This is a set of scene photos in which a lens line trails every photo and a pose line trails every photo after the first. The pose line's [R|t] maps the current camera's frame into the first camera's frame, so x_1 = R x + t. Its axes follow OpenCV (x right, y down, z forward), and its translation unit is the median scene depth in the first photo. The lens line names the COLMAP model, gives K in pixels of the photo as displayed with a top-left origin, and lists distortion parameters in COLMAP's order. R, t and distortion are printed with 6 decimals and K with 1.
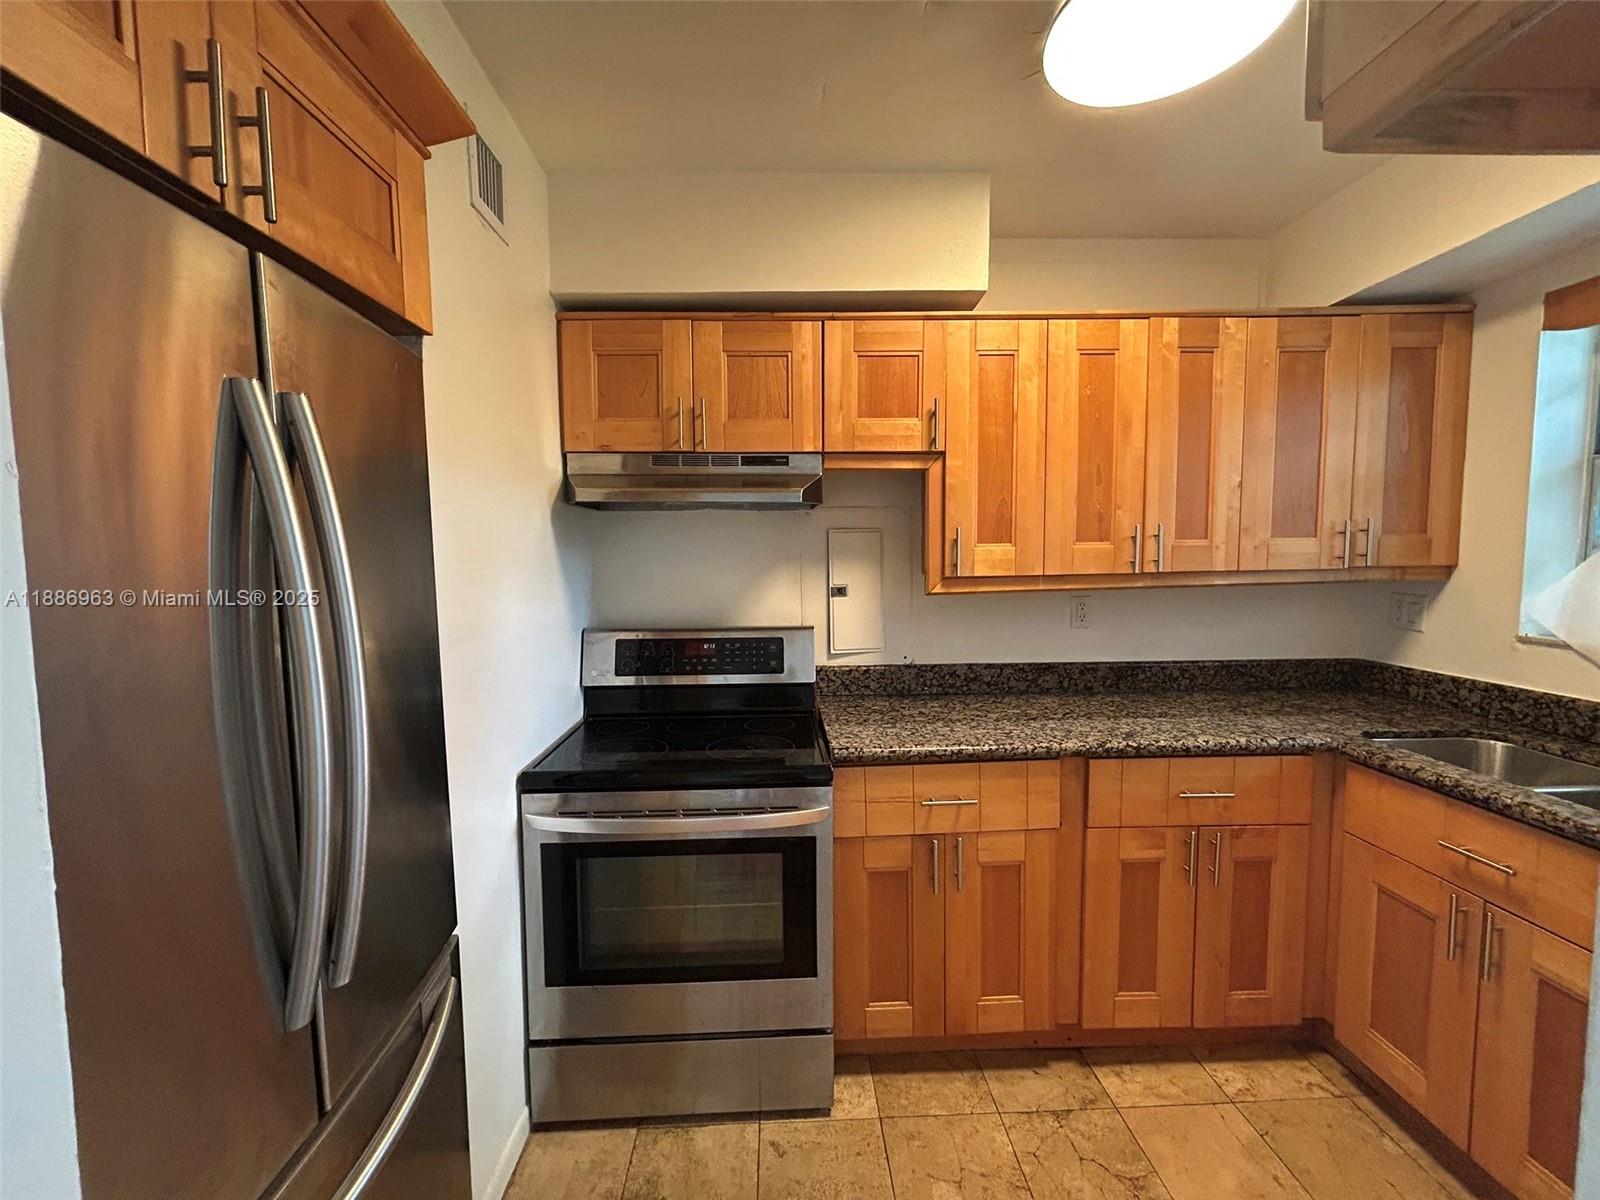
lens RADIAL K [[644.8, 0, 798.3], [0, 644.8, 598.5], [0, 0, 1]] dist [-0.002679, 0.000162]
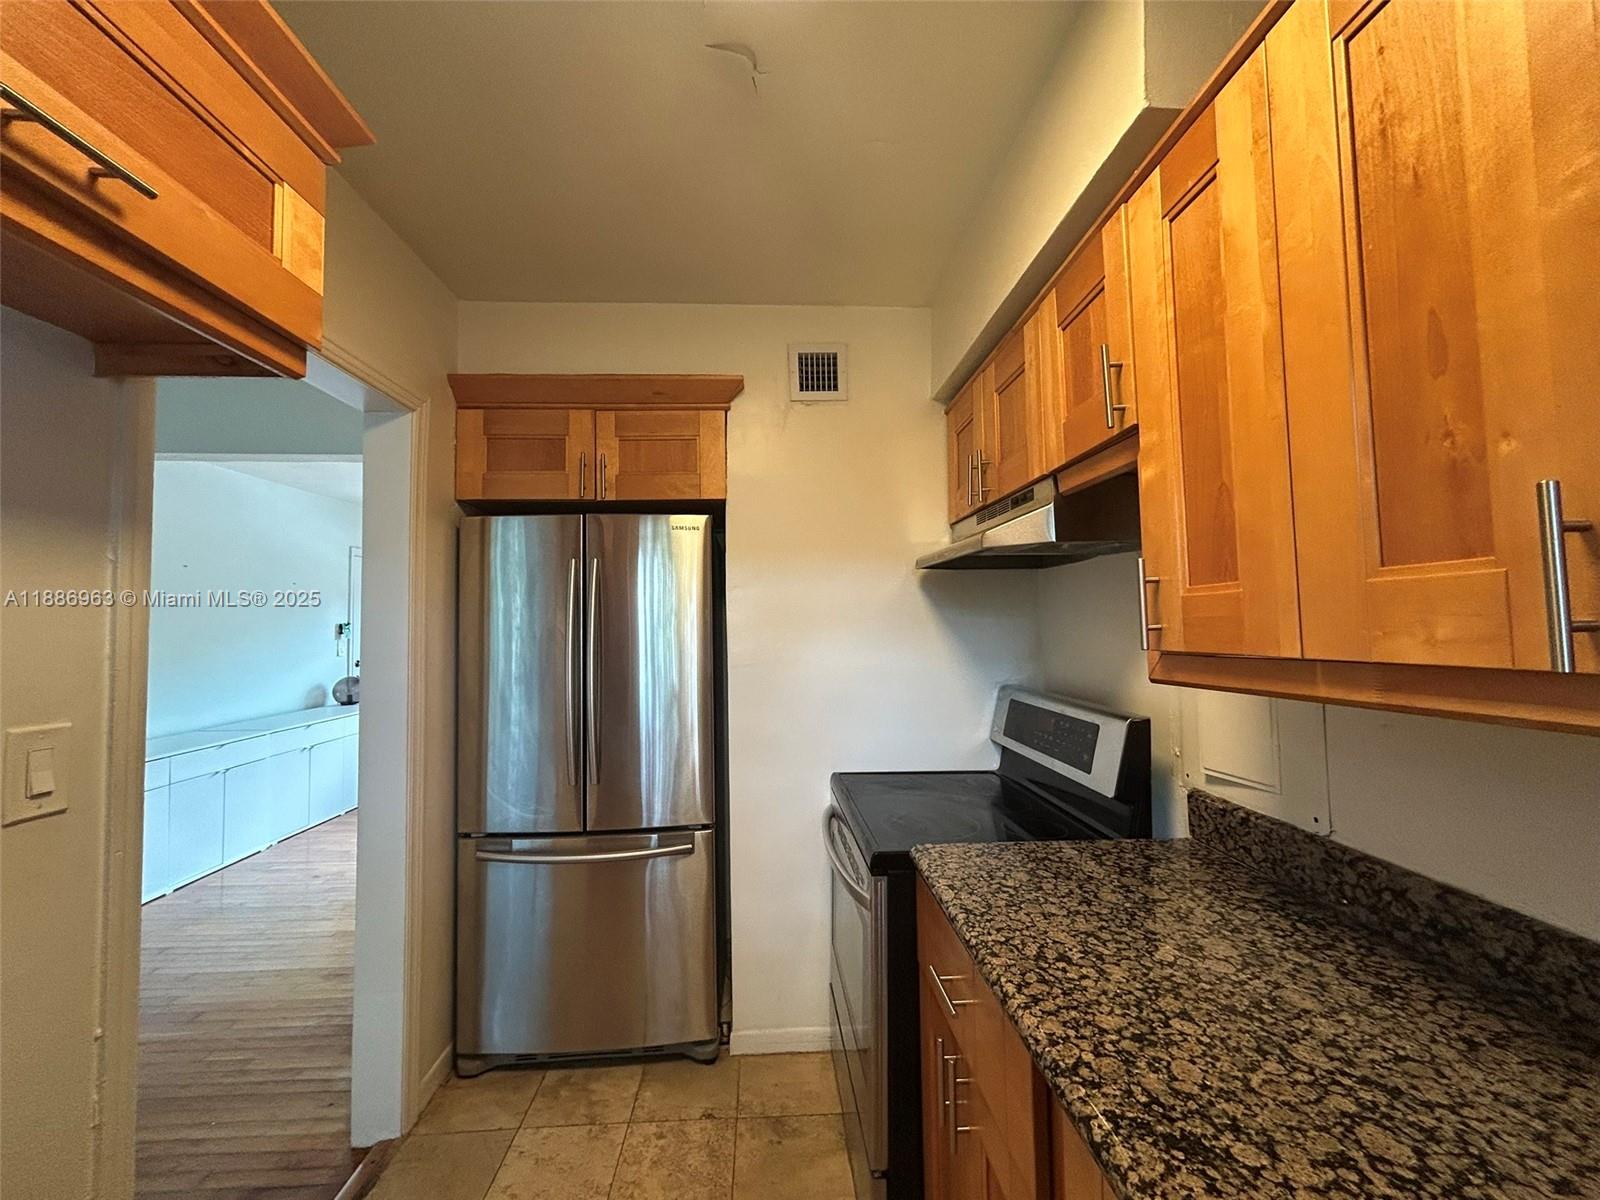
lens RADIAL K [[645.8, 0, 800.0], [0, 645.8, 600.0], [0, 0, 1]] dist [-0.000680, 0.000038]
pose [[0.014653, -0.031744, -0.999389, 0.795098], [-0.059568, 0.997693, -0.032563, -0.042631], [0.998117, 0.060009, 0.012728, 0.728850]]
